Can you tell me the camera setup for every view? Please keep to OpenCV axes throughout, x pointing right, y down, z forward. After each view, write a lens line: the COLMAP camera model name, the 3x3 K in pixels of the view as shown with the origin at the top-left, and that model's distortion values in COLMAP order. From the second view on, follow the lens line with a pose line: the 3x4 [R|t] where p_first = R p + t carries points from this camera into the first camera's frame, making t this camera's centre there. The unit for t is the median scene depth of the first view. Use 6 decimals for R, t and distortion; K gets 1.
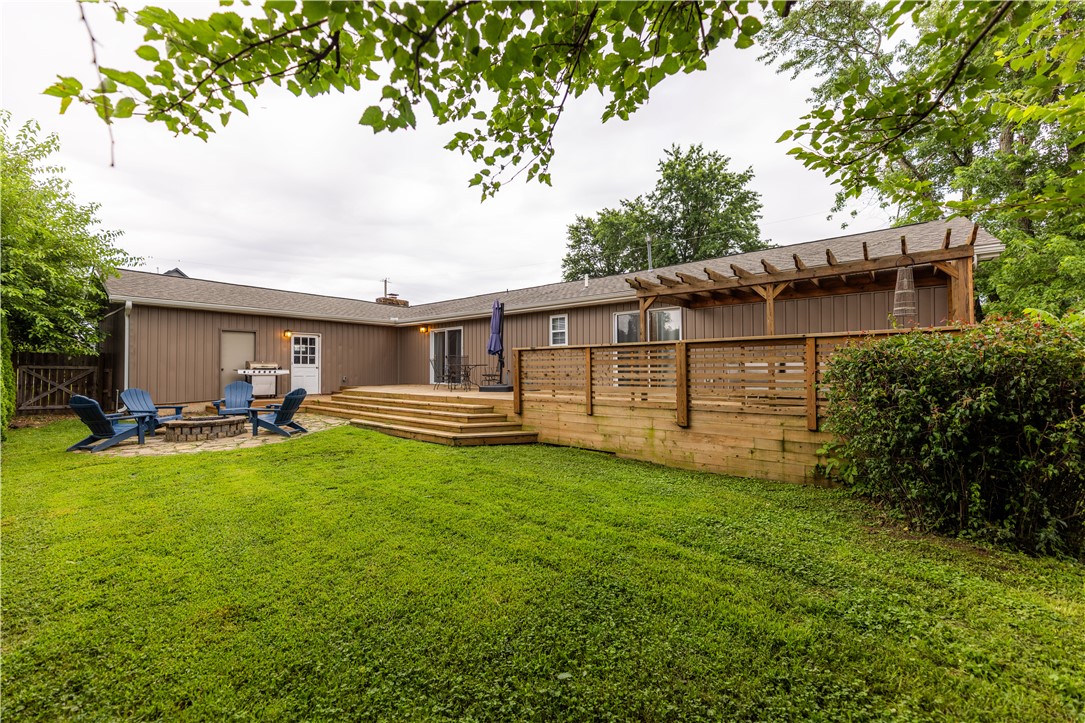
lens RADIAL K [[440.1, 0, 539.6], [0, 440.1, 365.9], [0, 0, 1]] dist [0.000141, 0.000002]
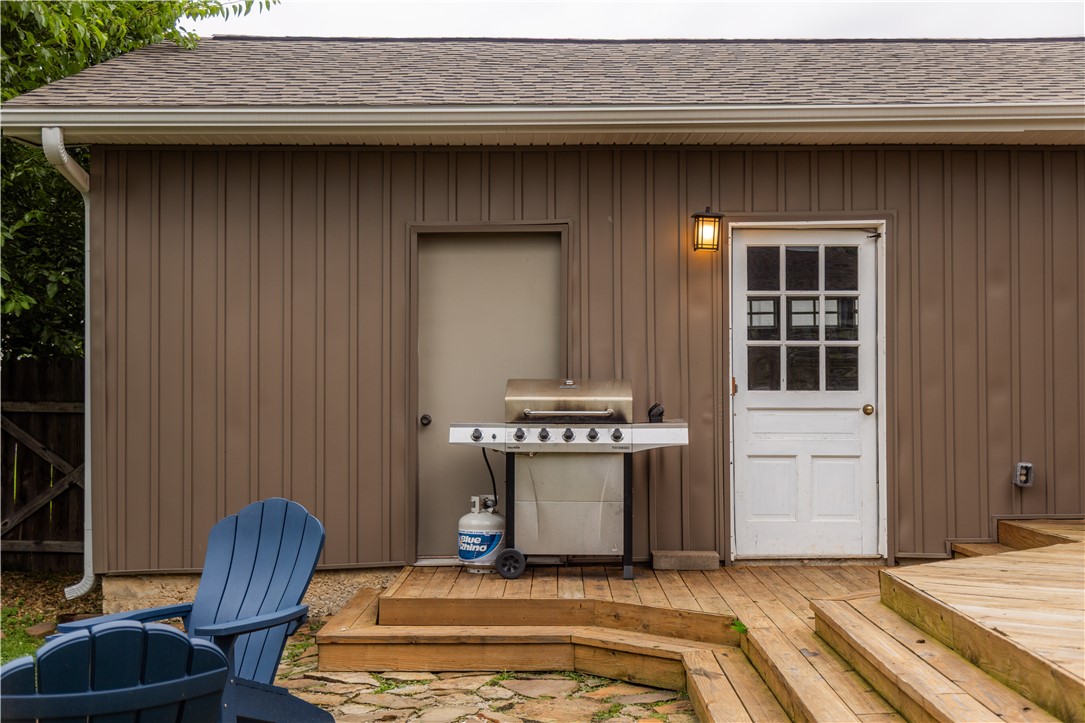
lens RADIAL K [[1535.6, 0, 542.0], [0, 1535.6, 363.6], [0, 0, 1]] dist [0.050662, 0.000000]
pose [[0.626361, -0.016720, -0.779353, -0.109248], [0.006984, 0.999850, -0.015837, -0.006787], [0.779502, 0.004477, 0.626384, 0.556743]]
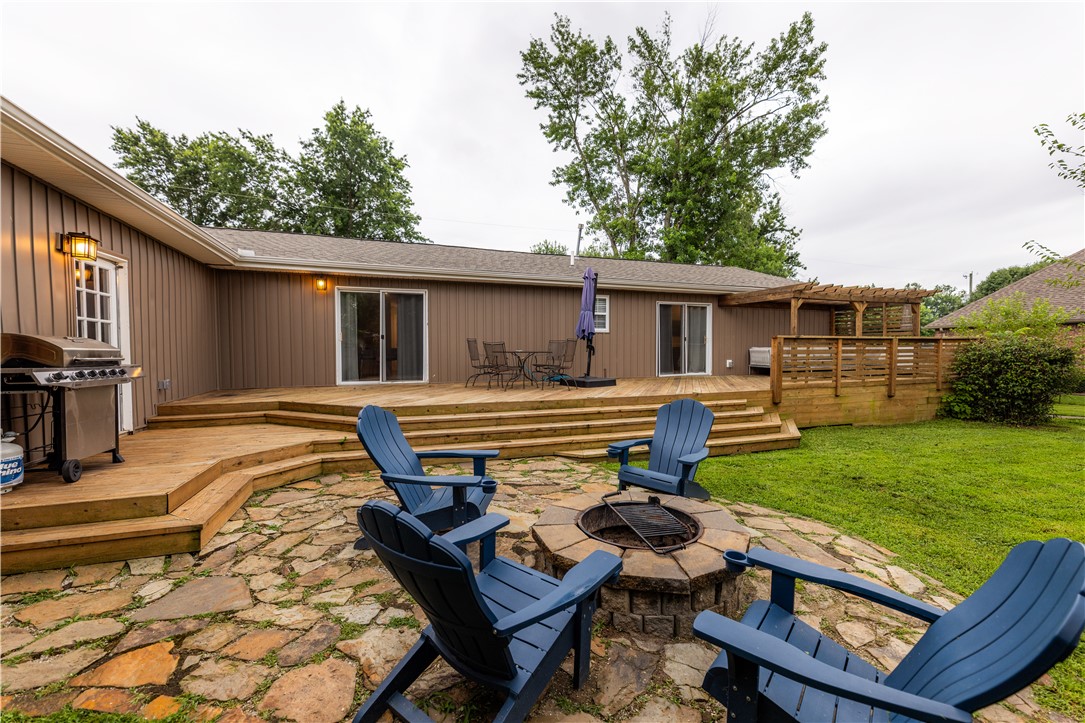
lens RADIAL K [[440.1, 0, 545.2], [0, 440.1, 367.0], [0, 0, 1]] dist [0.000141, 0.000002]
pose [[0.502461, -0.025896, 0.864212, -0.703641], [-0.002231, 0.999509, 0.031247, -0.000145], [-0.864597, -0.017628, 0.502157, 0.595511]]
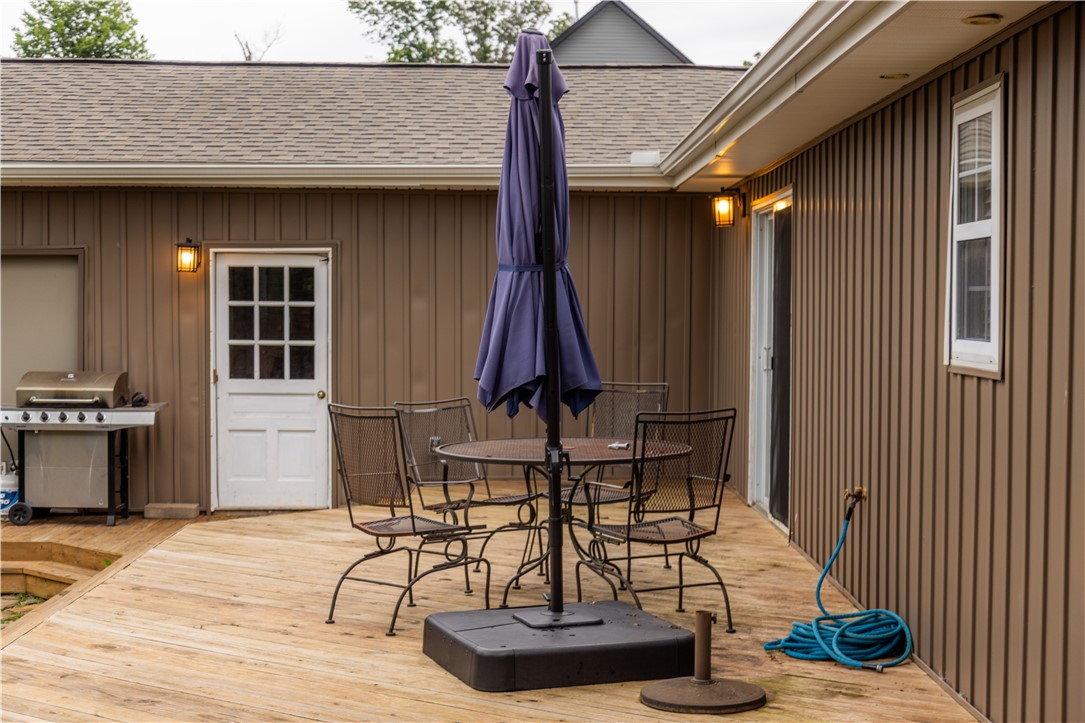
lens RADIAL K [[1758.9, 0, 541.8], [0, 1758.9, 362.6], [0, 0, 1]] dist [-0.001023, 0.000000]
pose [[0.639010, 0.033495, -0.768469, 0.308785], [0.000064, 0.999049, 0.043599, -0.059361], [0.769199, -0.027909, 0.638400, 0.554010]]
